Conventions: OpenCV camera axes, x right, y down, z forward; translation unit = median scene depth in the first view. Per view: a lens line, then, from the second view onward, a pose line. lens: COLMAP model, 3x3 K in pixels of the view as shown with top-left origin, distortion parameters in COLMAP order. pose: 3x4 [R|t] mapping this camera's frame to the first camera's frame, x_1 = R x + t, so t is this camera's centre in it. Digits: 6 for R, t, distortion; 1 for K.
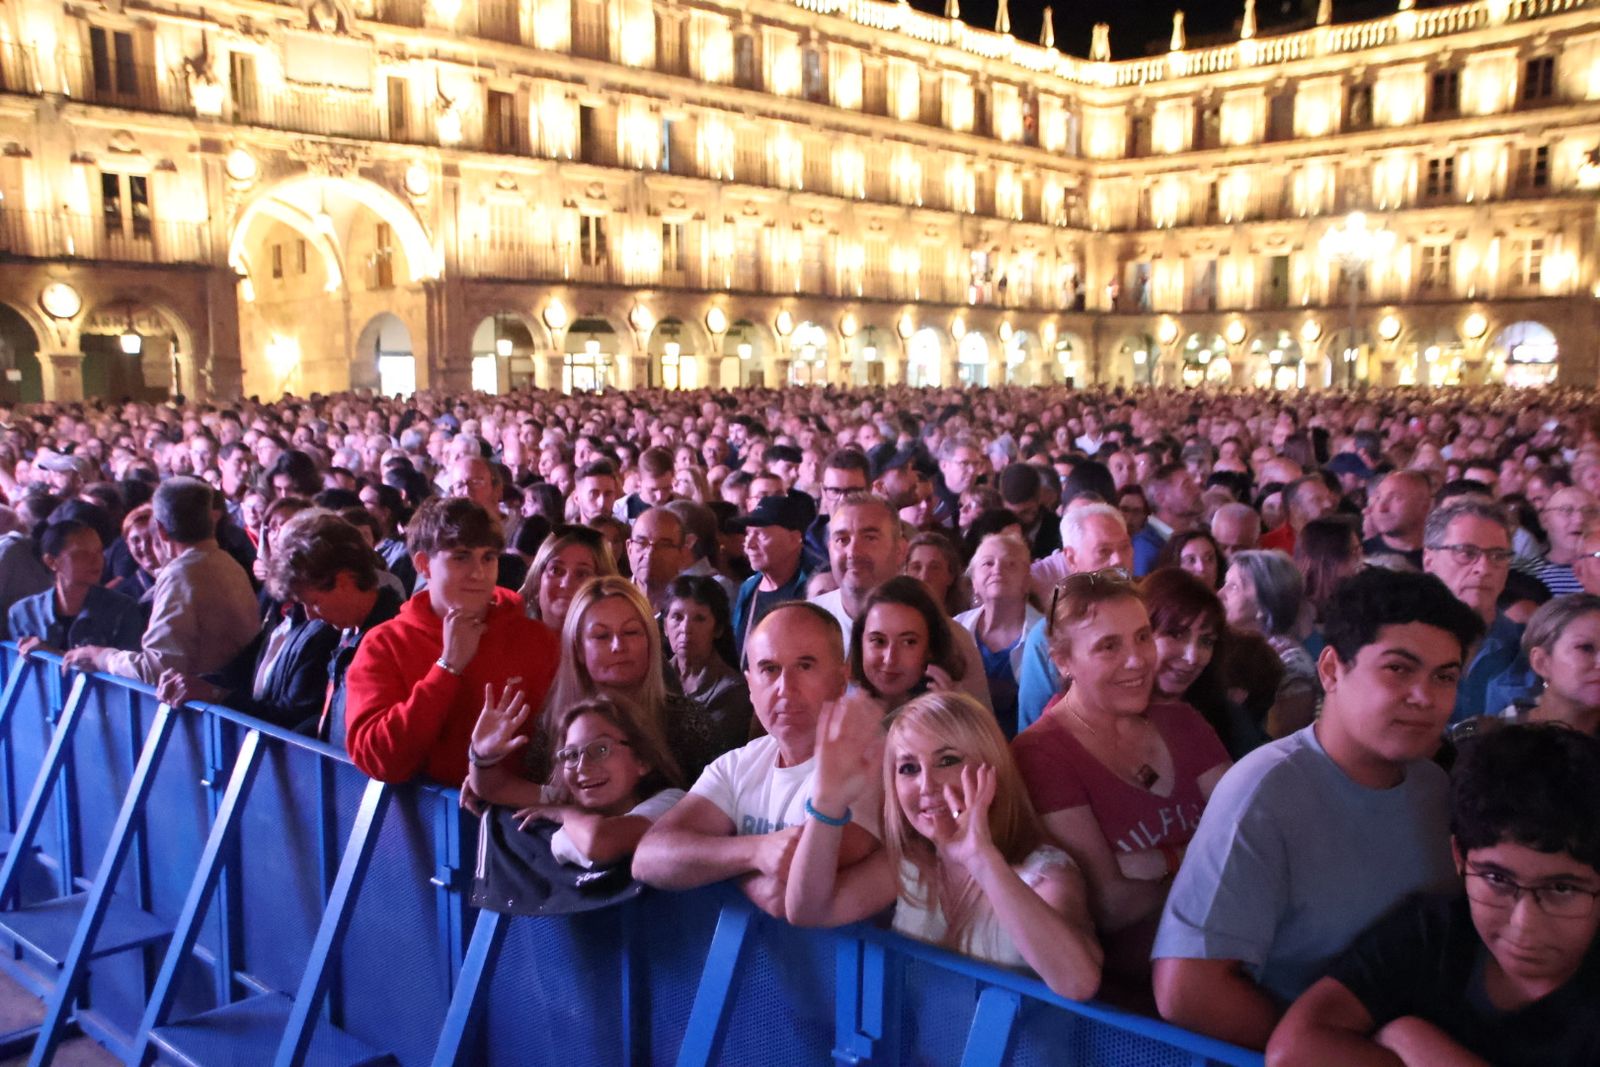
lens RADIAL K [[1351.8, 0, 812.5], [0, 1351.8, 571.6], [0, 0, 1]] dist [-0.137973, 0.176917]
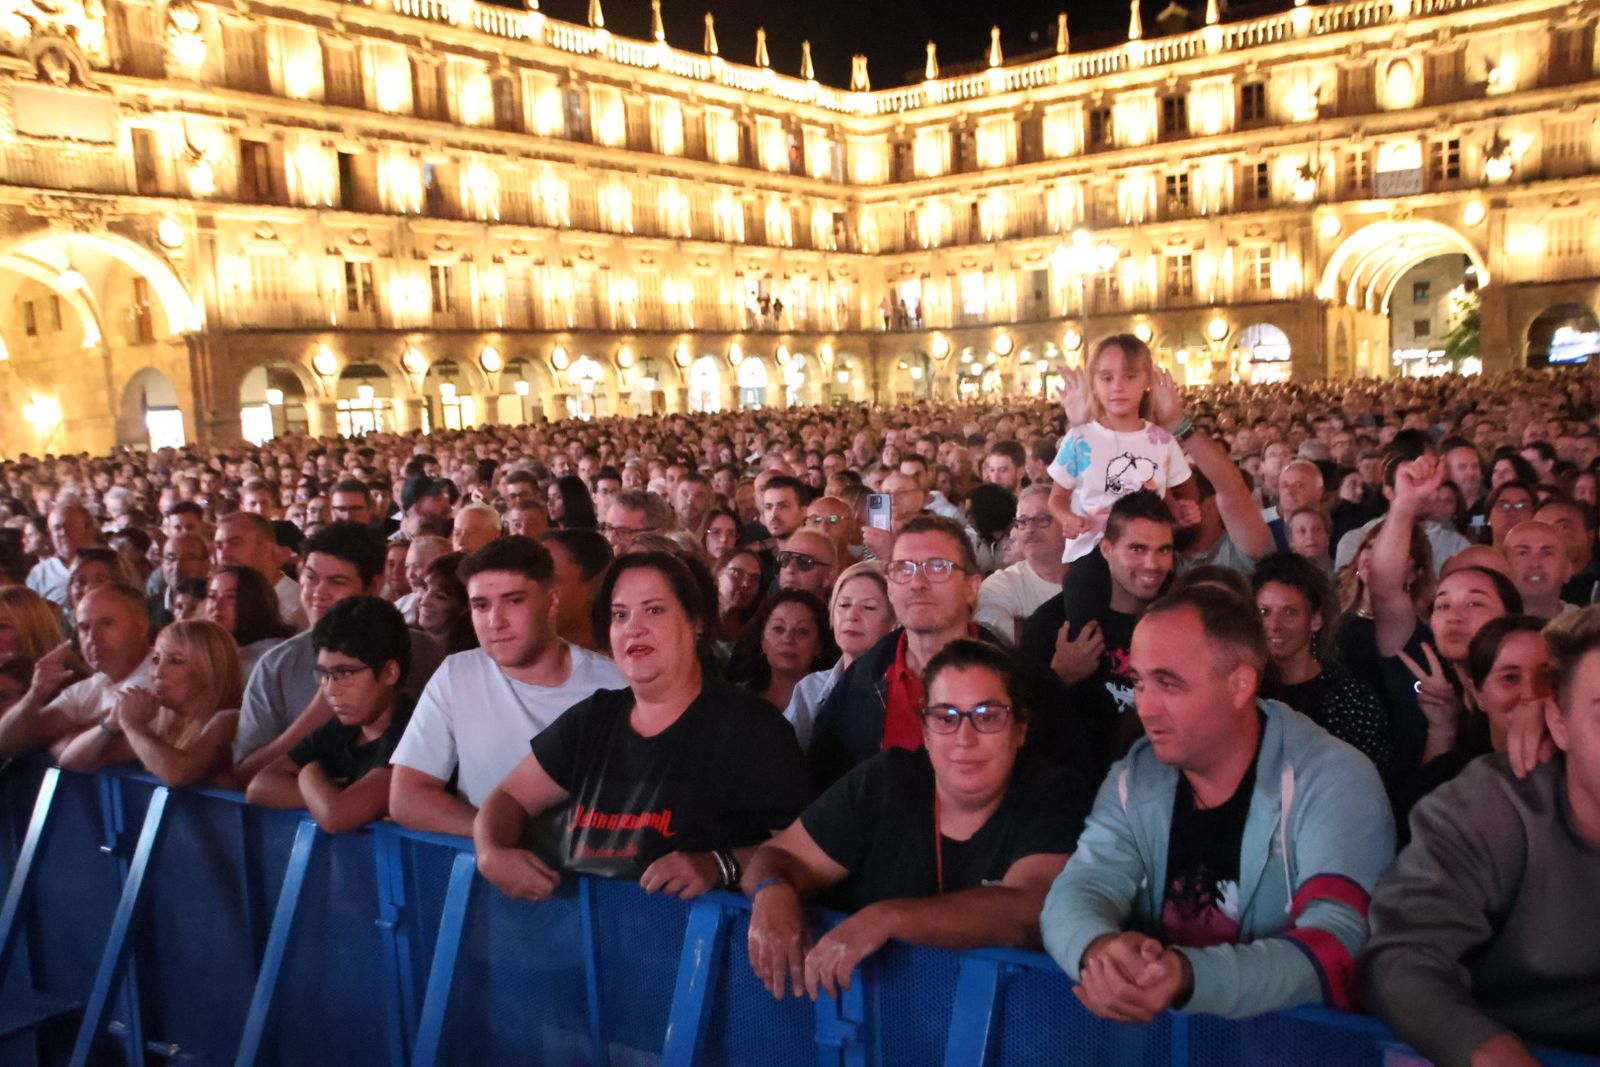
lens RADIAL K [[1351.8, 0, 812.1], [0, 1351.8, 577.4], [0, 0, 1]] dist [-0.137973, 0.176917]
pose [[0.989875, -0.064614, 0.126380, 0.028871], [0.066438, 0.997738, -0.010266, 0.003780], [-0.125431, 0.018558, 0.991929, -0.028319]]
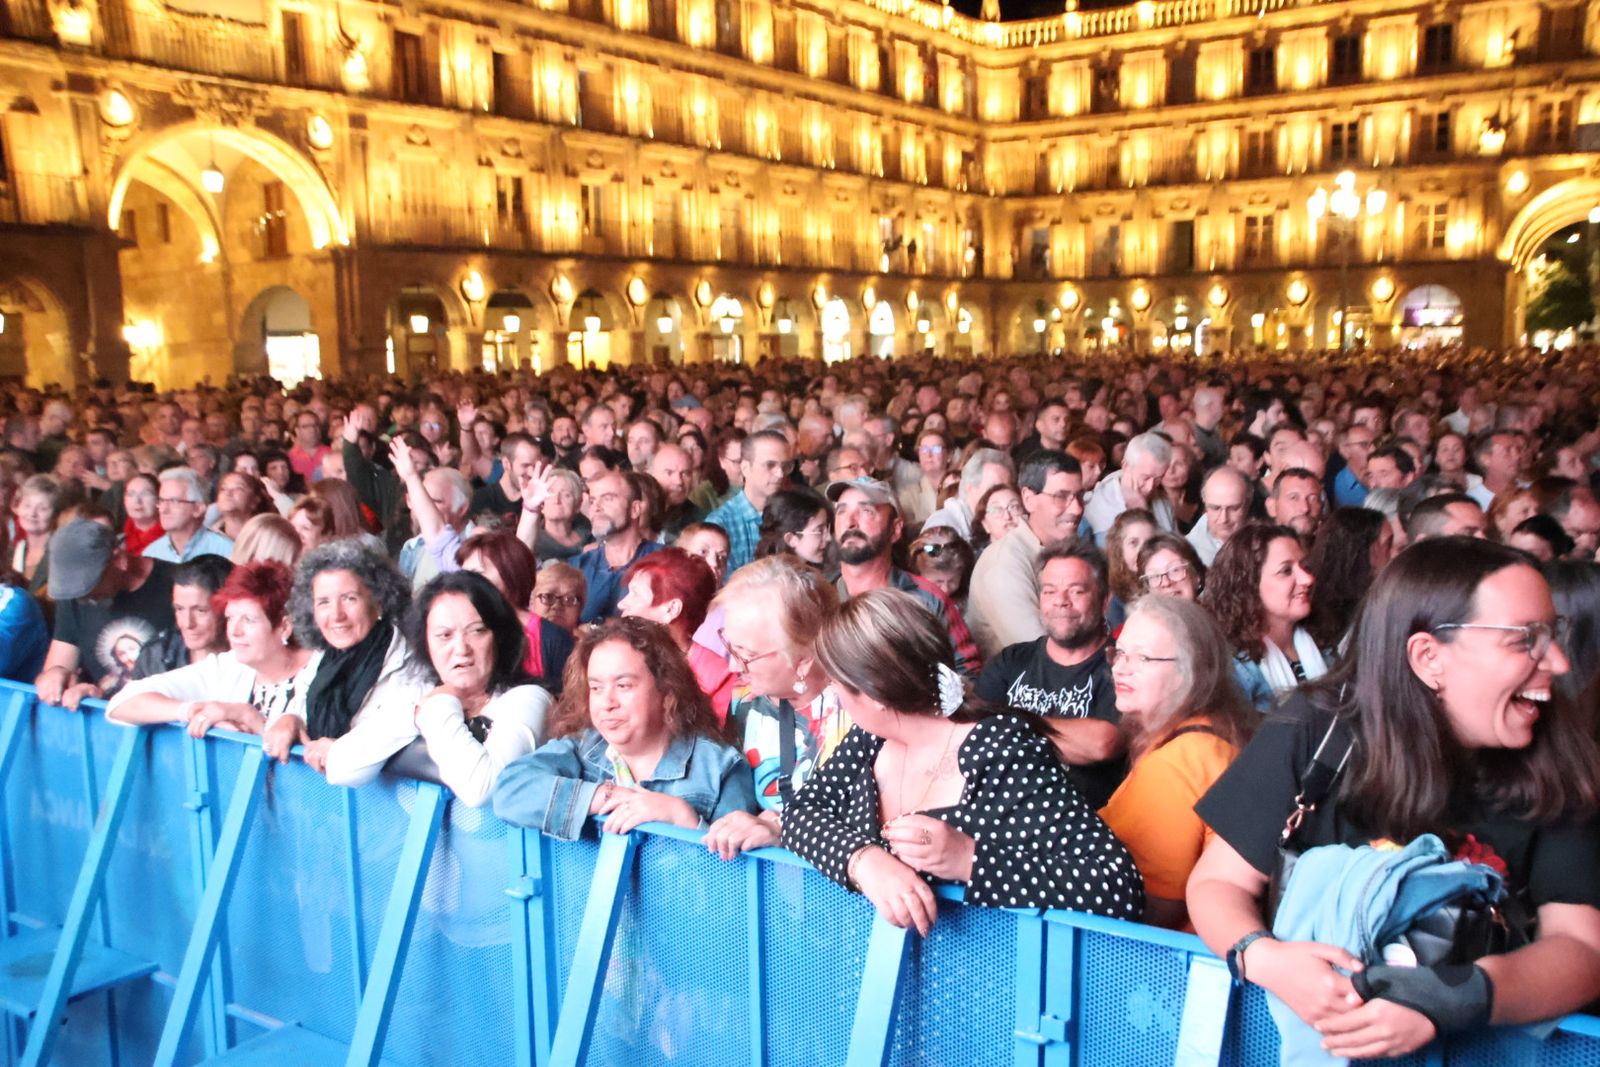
lens RADIAL K [[1351.8, 0, 817.5], [0, 1351.8, 571.6], [0, 0, 1]] dist [-0.137973, 0.176917]
pose [[0.987088, -0.041761, 0.154641, -0.094866], [0.039030, 0.999024, 0.020660, -0.009001], [-0.155353, -0.014357, 0.987755, 0.068202]]
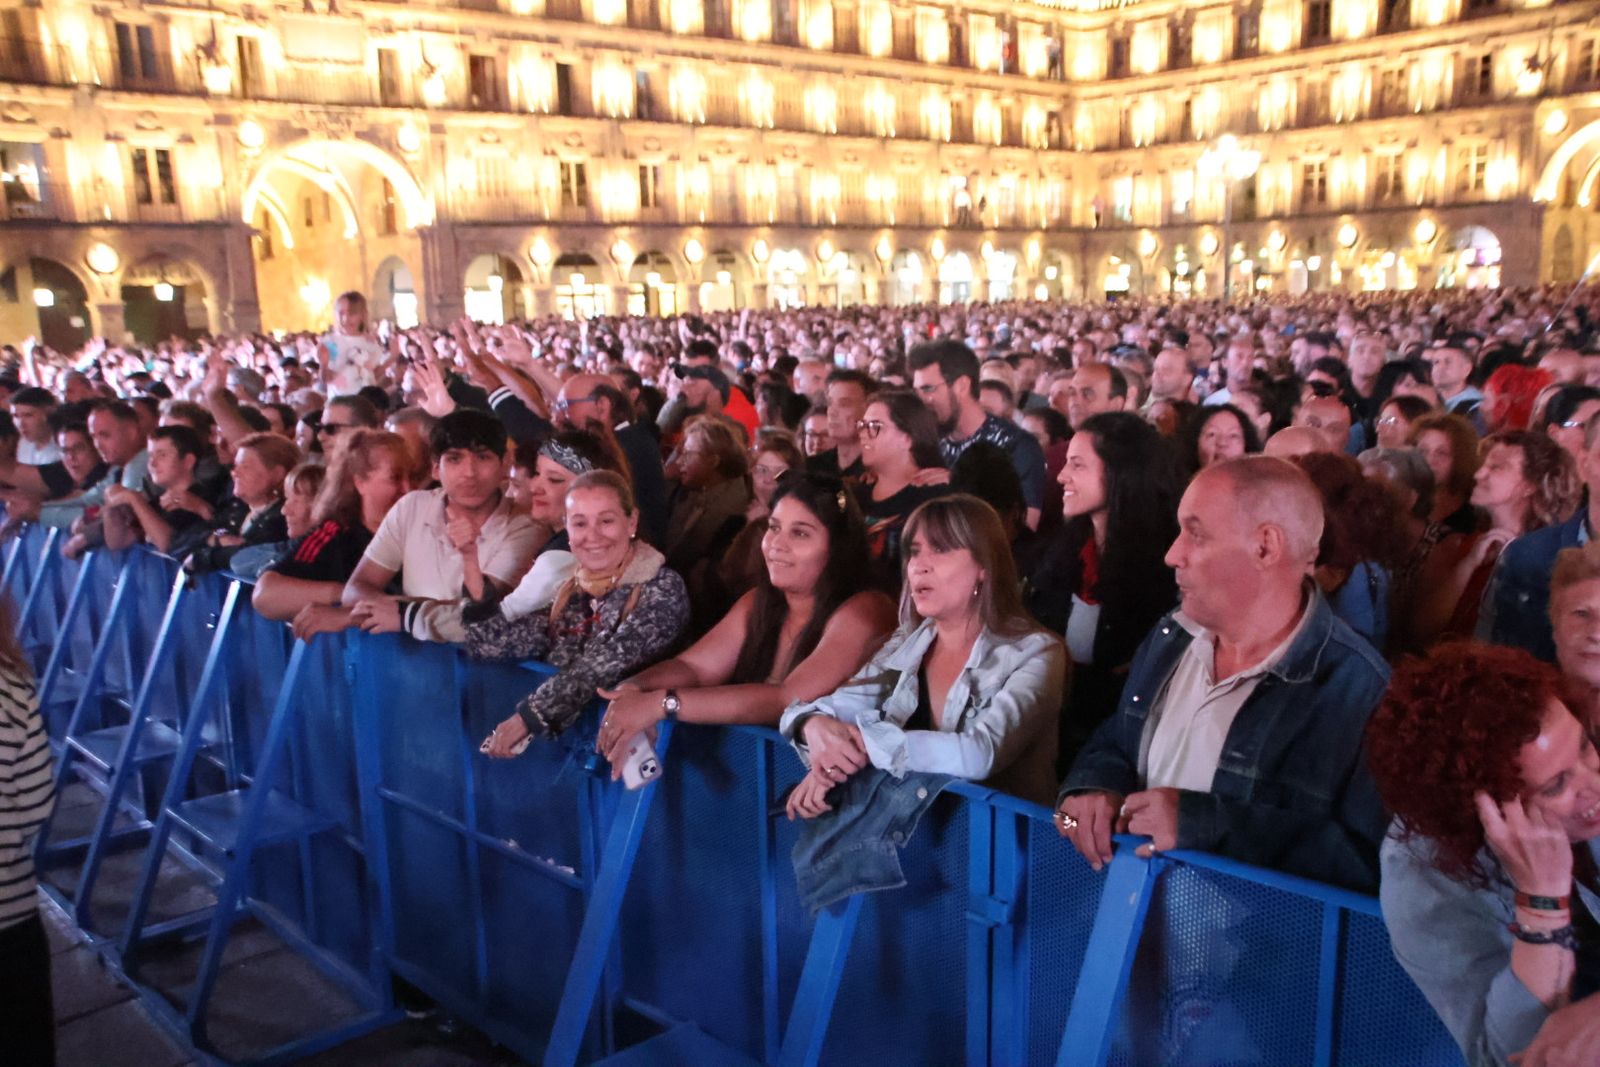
lens RADIAL K [[1351.8, 0, 818.4], [0, 1351.8, 571.4], [0, 0, 1]] dist [-0.137973, 0.176917]
pose [[0.996310, -0.013076, -0.084830, 0.114775], [0.018007, 0.998175, 0.057635, 0.014068], [0.083921, -0.058950, 0.994727, -0.100915]]
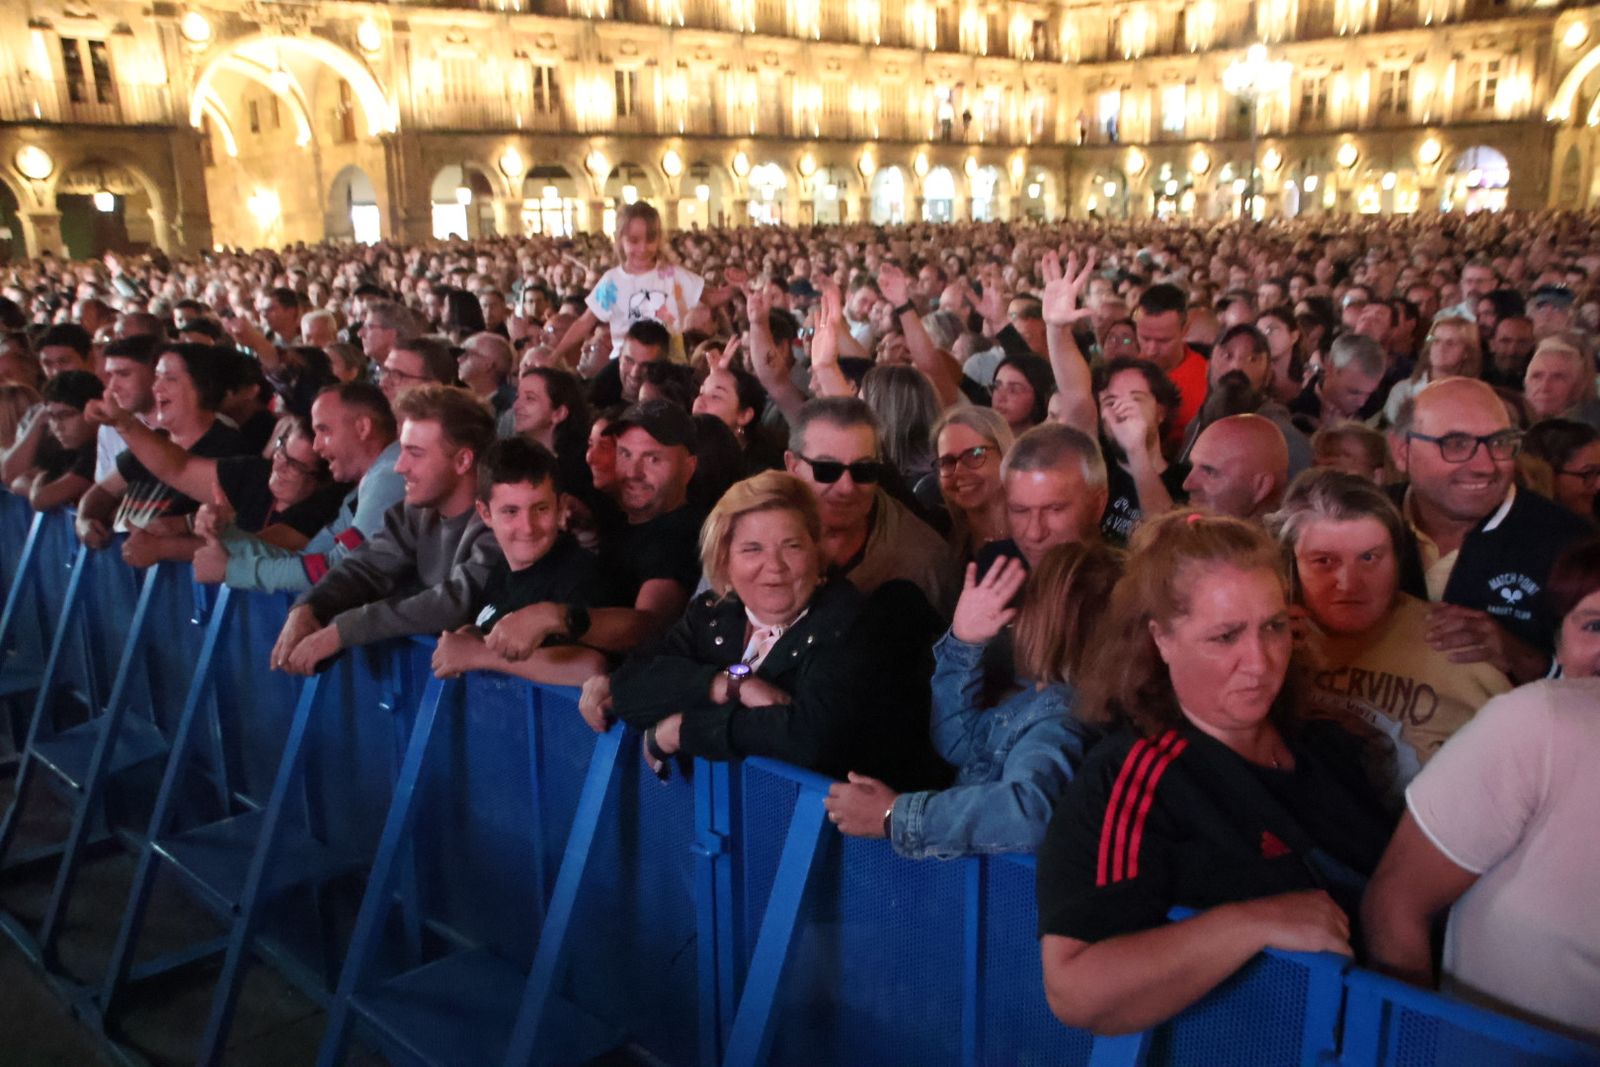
lens RADIAL K [[1351.8, 0, 808.9], [0, 1351.8, 570.5], [0, 0, 1]] dist [-0.137973, 0.176917]
pose [[0.999021, -0.009685, -0.043171, 0.072539], [0.014671, 0.993056, 0.116724, 0.007265], [0.041741, -0.117243, 0.992226, -0.059280]]
